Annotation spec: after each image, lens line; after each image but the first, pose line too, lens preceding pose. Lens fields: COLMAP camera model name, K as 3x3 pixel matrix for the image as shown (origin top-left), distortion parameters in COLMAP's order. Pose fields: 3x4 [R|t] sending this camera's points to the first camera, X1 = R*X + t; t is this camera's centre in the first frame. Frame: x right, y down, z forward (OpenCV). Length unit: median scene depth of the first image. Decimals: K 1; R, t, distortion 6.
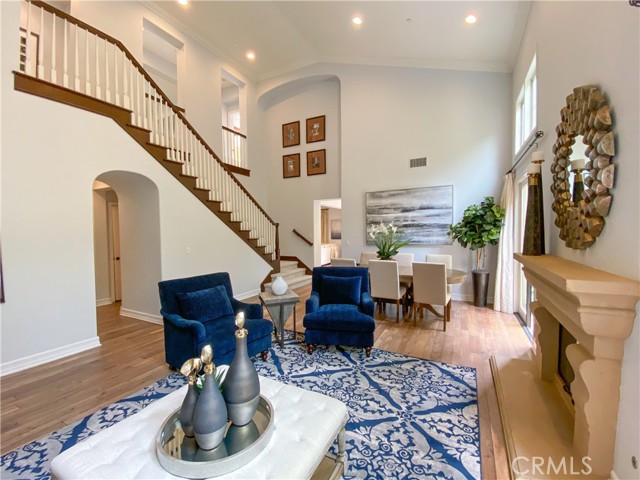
lens RADIAL K [[276.1, 0, 317.9], [0, 276.1, 239.2], [0, 0, 1]] dist [0.000171, -0.002591]
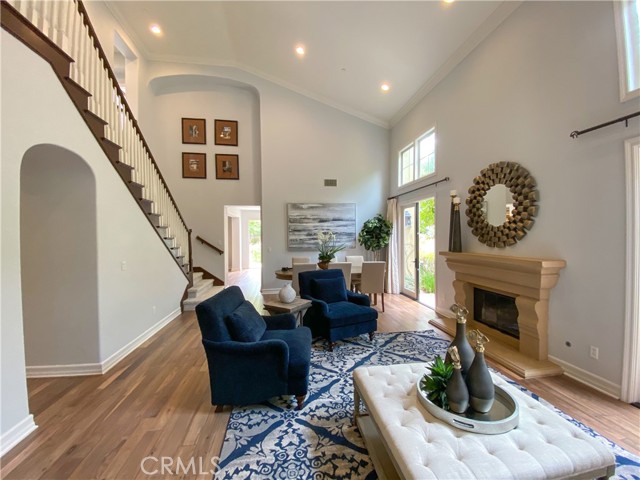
lens RADIAL K [[260.6, 0, 318.7], [0, 260.6, 239.2], [0, 0, 1]] dist [0.006208, -0.012852]
pose [[0.802555, -0.003777, 0.596566, -0.526873], [0.018419, 0.999660, -0.018449, -0.005719], [-0.596294, 0.025795, 0.802352, 0.149982]]
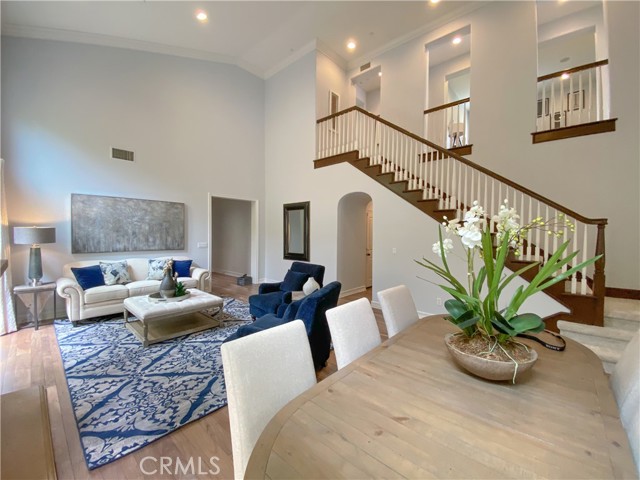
lens RADIAL K [[260.6, 0, 321.5], [0, 260.6, 239.9], [0, 0, 1]] dist [0.006208, -0.012852]
pose [[-0.240971, 0.029903, -0.970072, 0.657049], [-0.038229, 0.998457, 0.040275, -0.037656], [0.969779, 0.046790, -0.239456, 1.083704]]
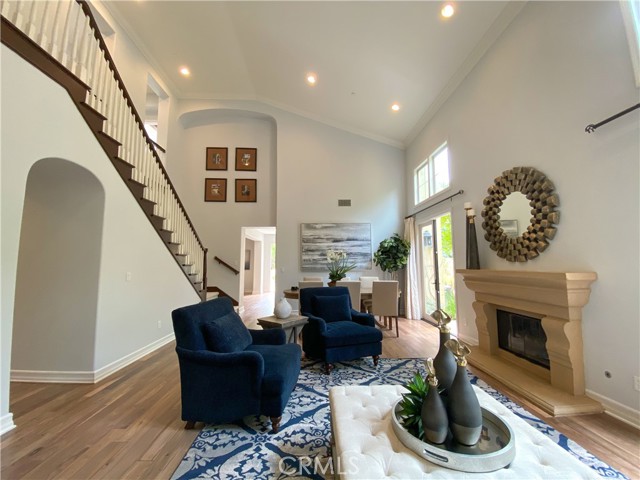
lens RADIAL K [[260.6, 0, 318.5], [0, 260.6, 238.5], [0, 0, 1]] dist [0.006208, -0.012852]
pose [[0.866746, 0.056239, 0.495570, -0.426591], [0.010336, 0.991383, -0.130583, 0.042375], [-0.498643, 0.118305, 0.858696, 0.119507]]
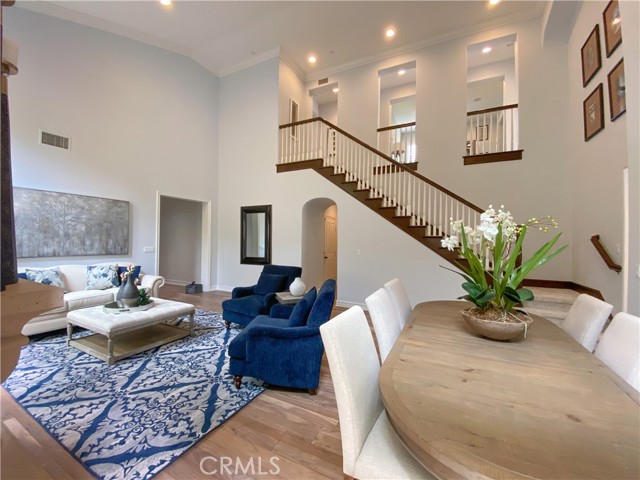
lens RADIAL K [[260.6, 0, 321.1], [0, 260.6, 239.9], [0, 0, 1]] dist [0.006208, -0.012852]
pose [[0.019842, 0.004540, -0.999793, 0.716139], [-0.044500, 0.999003, 0.003654, -0.013955], [0.998812, 0.044419, 0.020024, 0.915689]]
